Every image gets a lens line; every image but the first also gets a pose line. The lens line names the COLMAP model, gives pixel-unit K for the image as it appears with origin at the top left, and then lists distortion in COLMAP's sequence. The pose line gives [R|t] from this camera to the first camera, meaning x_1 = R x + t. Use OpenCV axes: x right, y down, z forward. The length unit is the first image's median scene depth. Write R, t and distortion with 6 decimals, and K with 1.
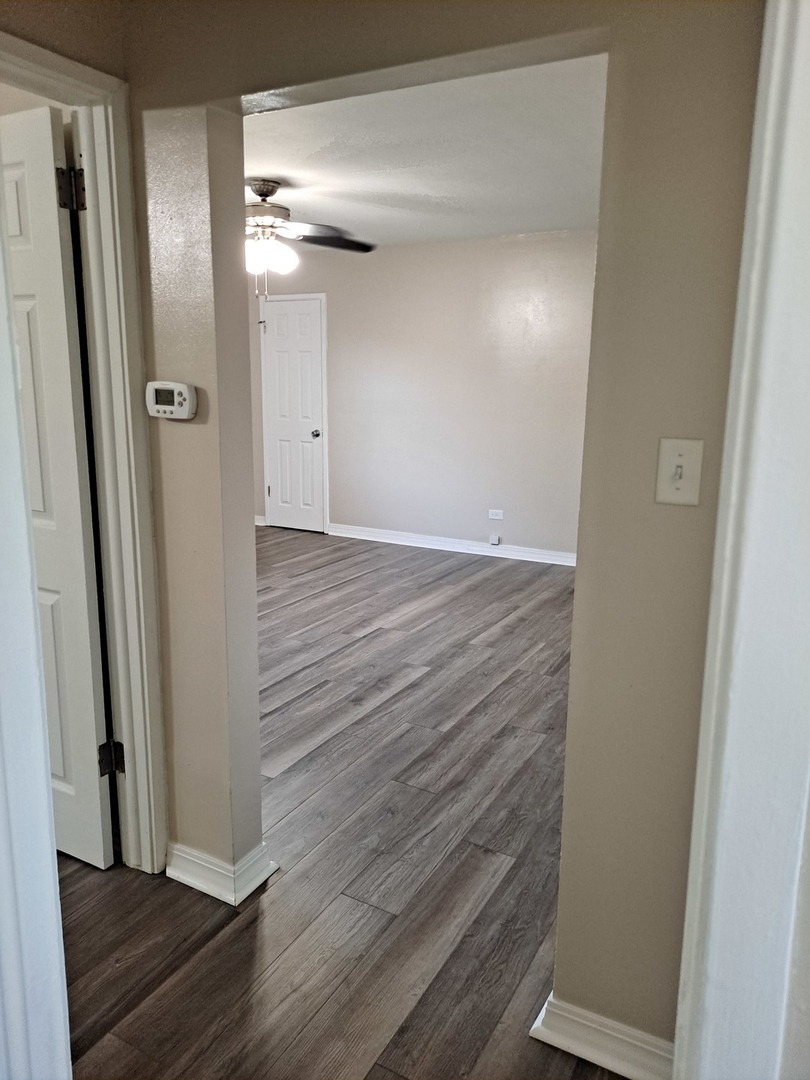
lens RADIAL K [[786.1, 0, 405.5], [0, 786.1, 538.8], [0, 0, 1]] dist [0.014711, -0.003689]
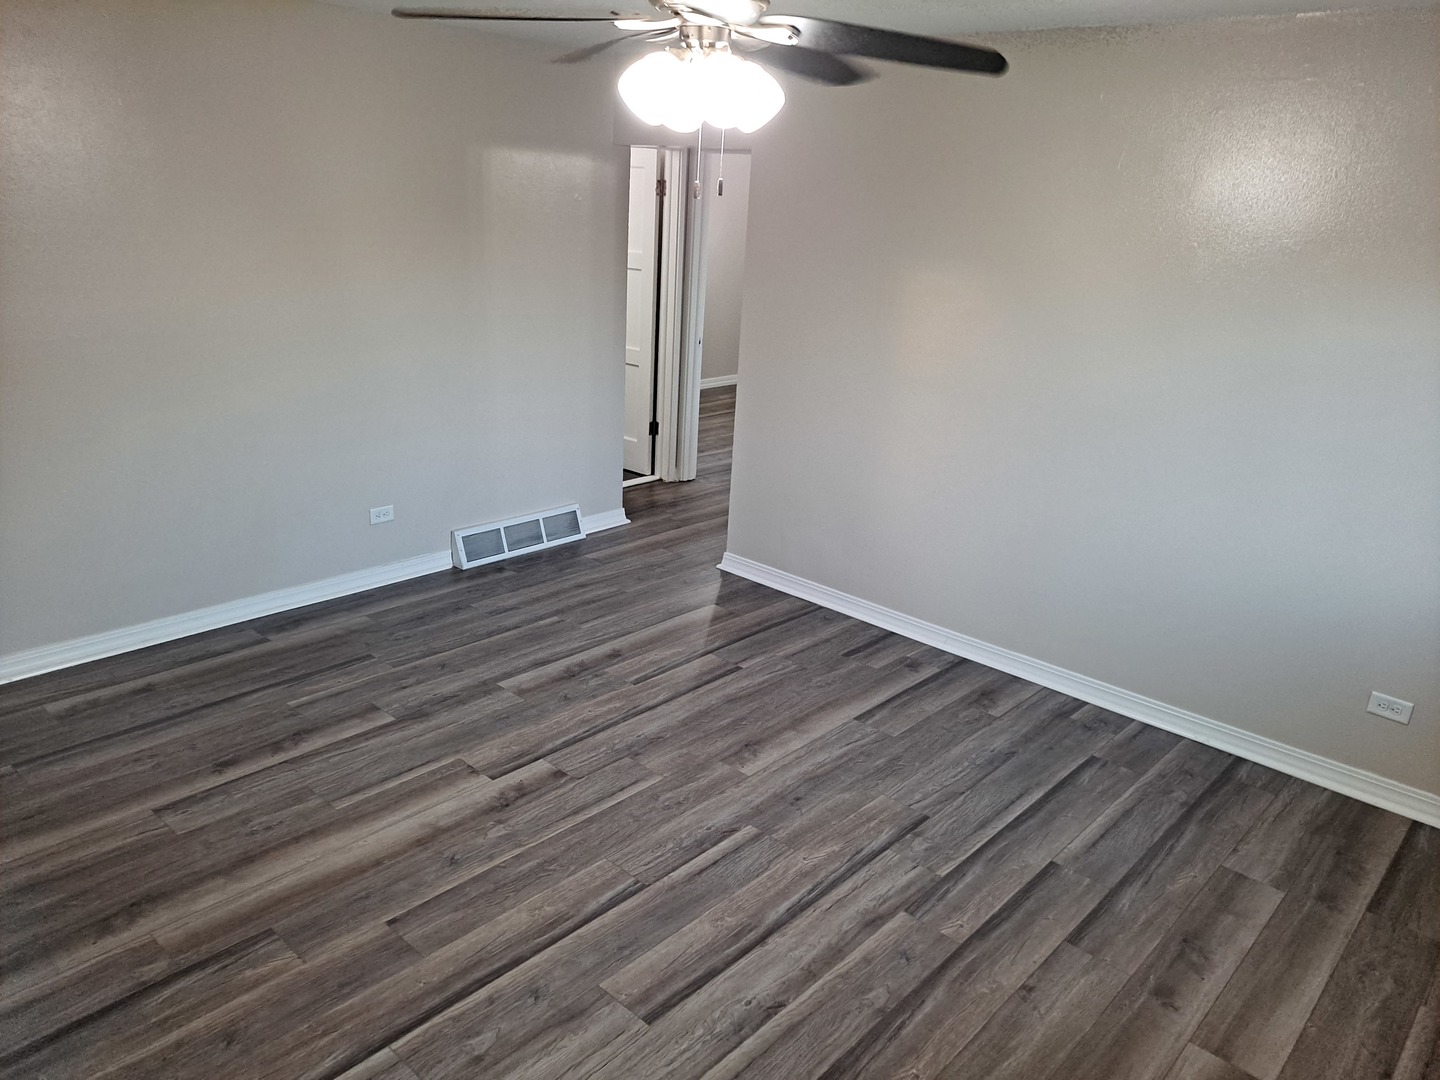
lens RADIAL K [[1048.1, 0, 718.8], [0, 1048.1, 540.3], [0, 0, 1]] dist [0.014711, -0.003689]
pose [[-0.972727, -0.131730, 0.190914, -0.352676], [-0.019299, 0.866192, 0.499338, -0.469689], [-0.231147, 0.482035, -0.845111, 1.722715]]
